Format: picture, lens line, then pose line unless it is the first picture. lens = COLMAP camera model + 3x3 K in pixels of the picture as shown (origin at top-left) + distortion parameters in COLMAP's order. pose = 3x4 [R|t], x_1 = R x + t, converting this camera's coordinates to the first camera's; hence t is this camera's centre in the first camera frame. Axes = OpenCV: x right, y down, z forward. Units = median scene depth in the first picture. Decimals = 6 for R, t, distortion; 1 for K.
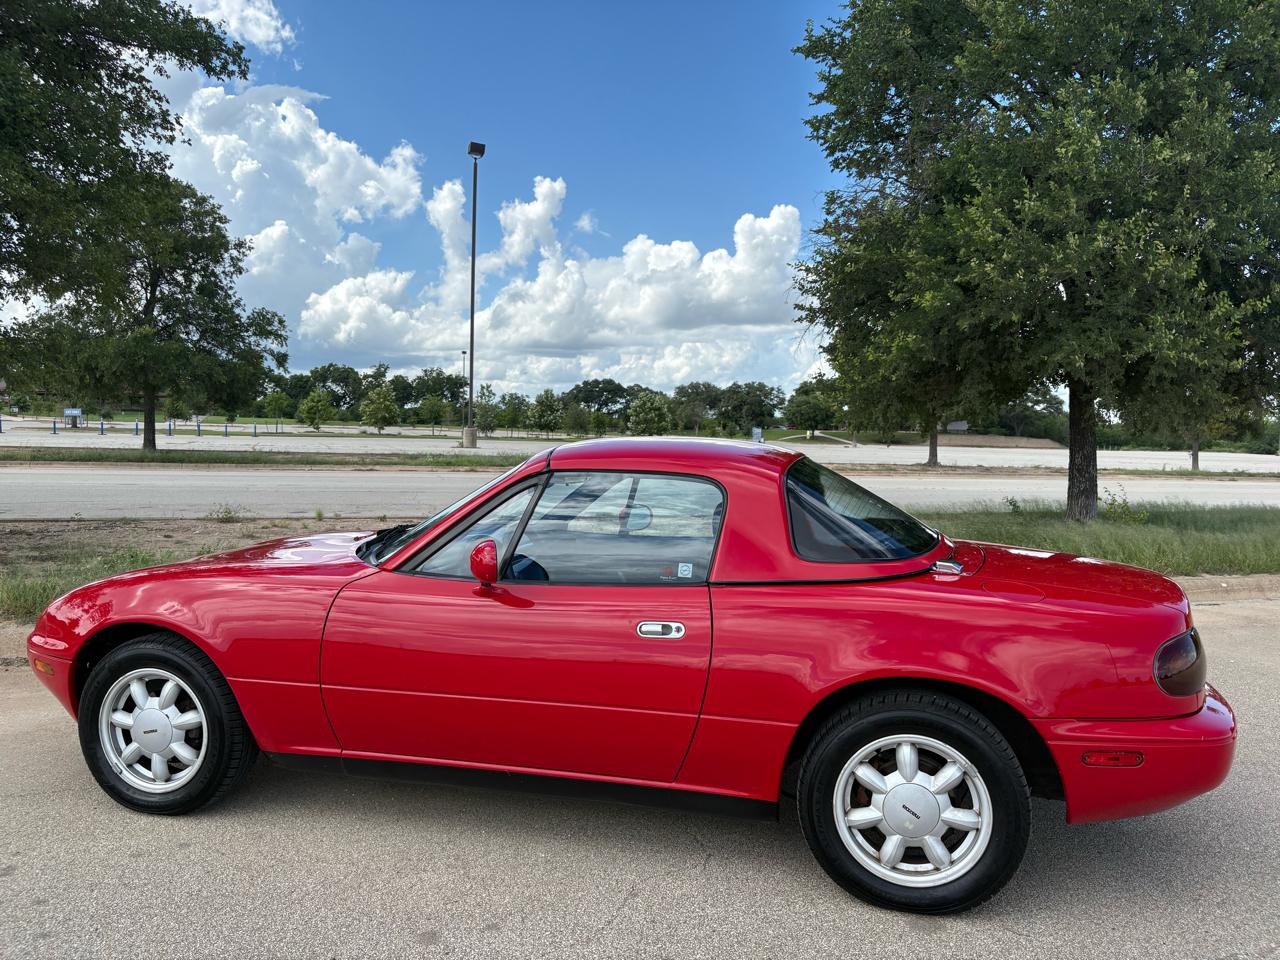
lens RADIAL K [[969.3, 0, 637.9], [0, 969.3, 481.4], [0, 0, 1]] dist [0.057471, -0.072674]
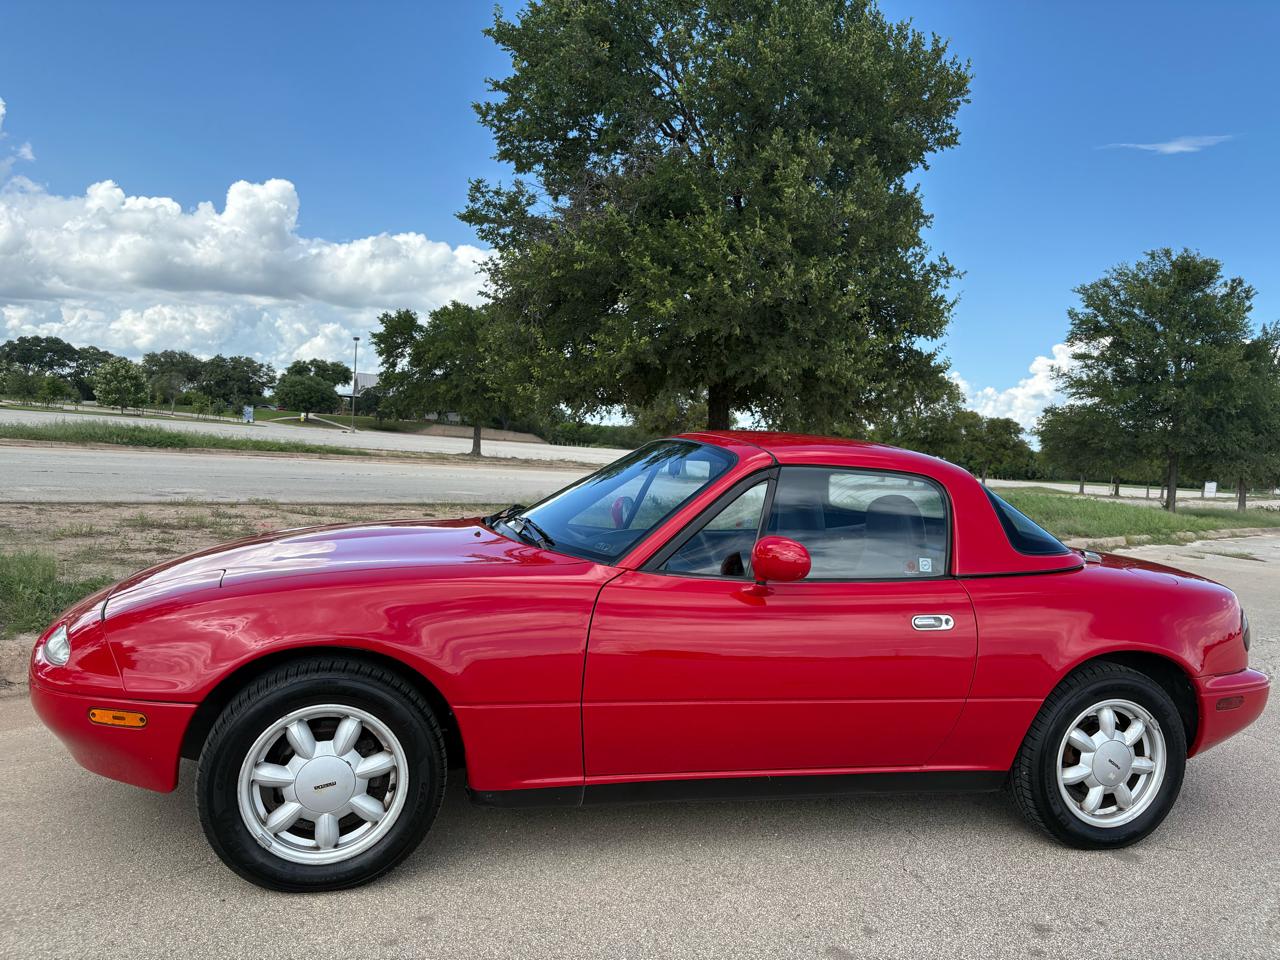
lens RADIAL K [[972.8, 0, 636.8], [0, 972.8, 483.2], [0, 0, 1]] dist [0.019892, -0.006194]
pose [[0.868225, 0.021488, 0.495705, -0.223586], [-0.029170, 0.999544, 0.007762, 0.001180], [-0.495313, -0.021199, 0.868456, 0.071421]]
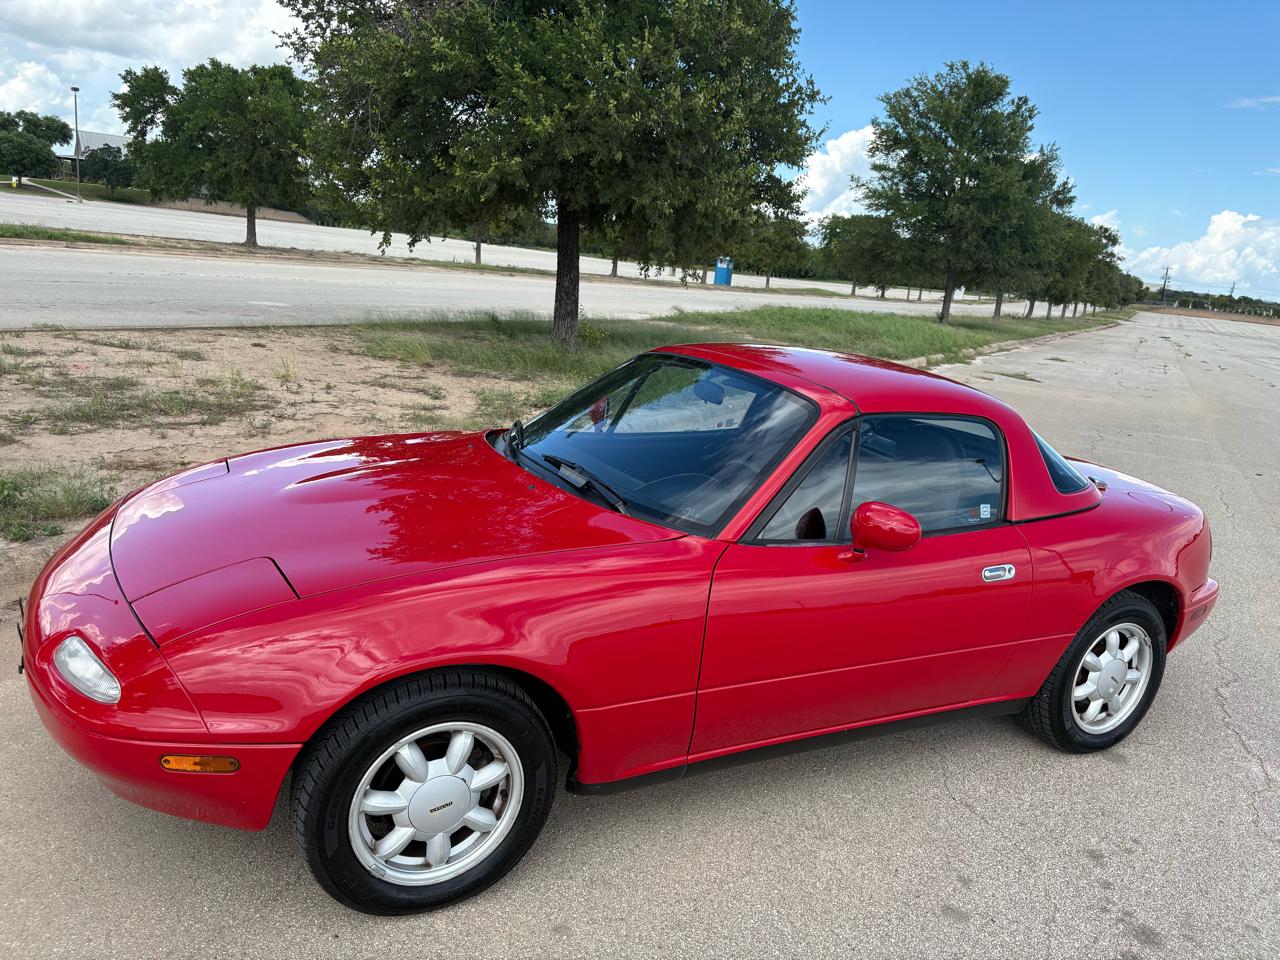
lens RADIAL K [[974.8, 0, 640.3], [0, 974.8, 487.3], [0, 0, 1]] dist [0.011920, 0.003276]
pose [[0.734599, -0.103826, 0.670511, -0.278809], [-0.056646, 0.975388, 0.213095, -0.041175], [-0.676133, -0.194521, 0.710638, 0.151063]]
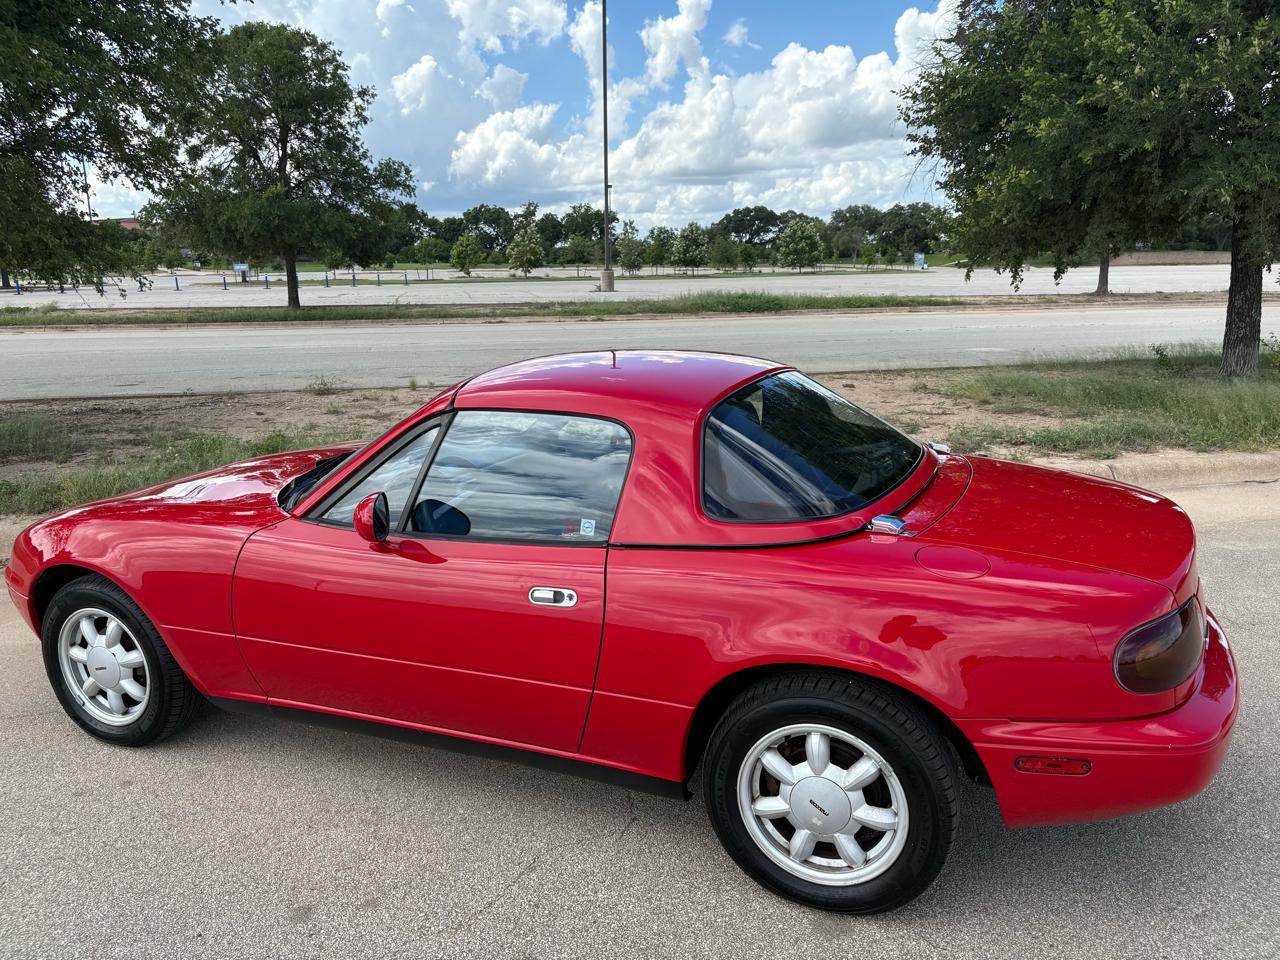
lens RADIAL K [[978.8, 0, 637.3], [0, 978.8, 480.6], [0, 0, 1]] dist [0.015914, -0.008054]
pose [[0.987140, -0.004312, -0.159801, 0.070989], [0.030717, 0.986125, 0.163138, -0.028373], [0.156881, -0.165948, 0.973576, 0.042997]]
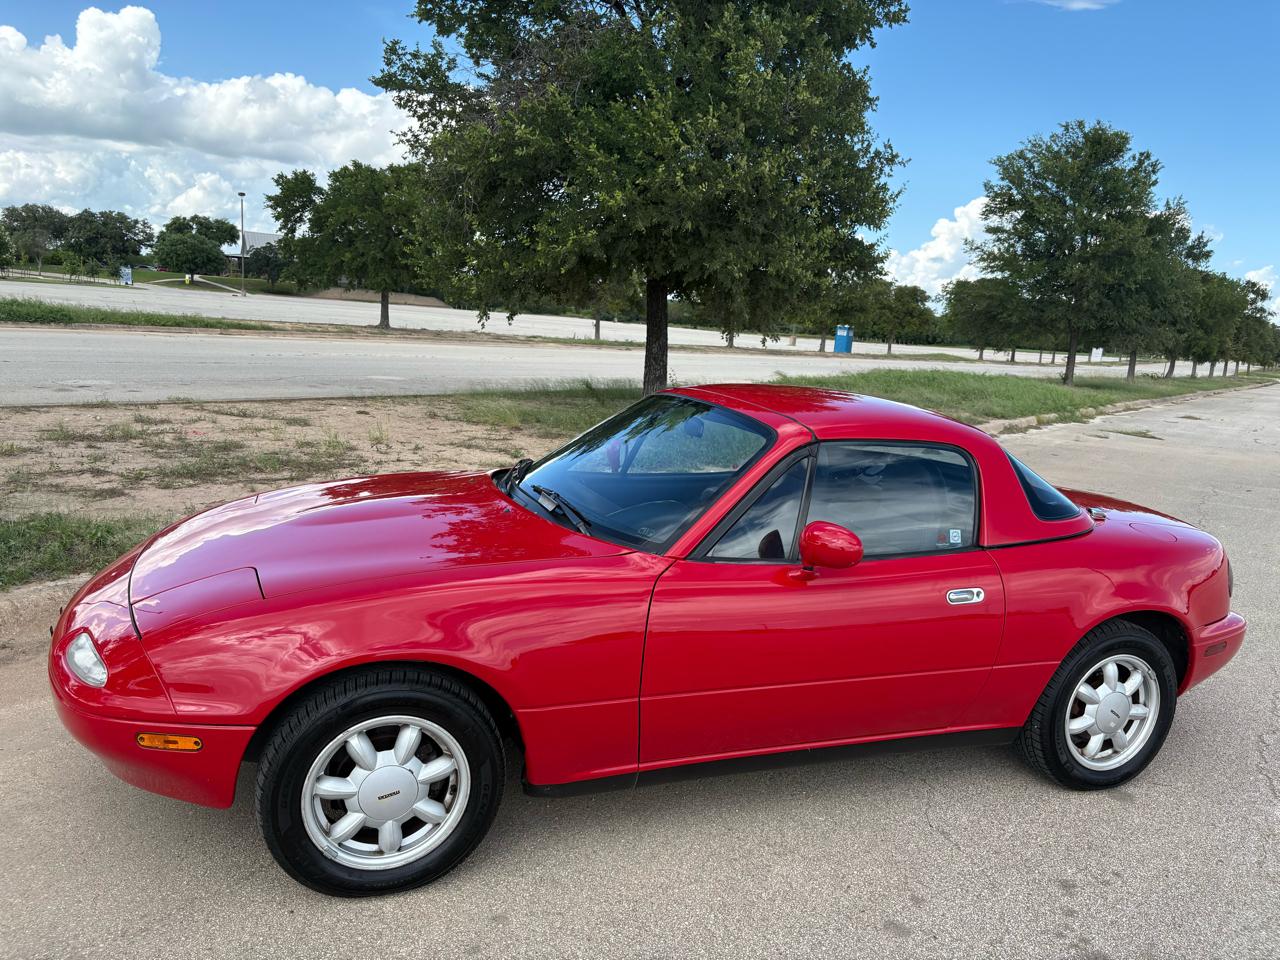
lens RADIAL K [[973.6, 0, 640.9], [0, 973.6, 482.9], [0, 0, 1]] dist [0.018932, -0.005076]
pose [[0.814909, -0.060182, 0.576456, -0.253547], [-0.027770, 0.989398, 0.142549, -0.032822], [-0.578924, -0.132173, 0.804598, 0.102711]]
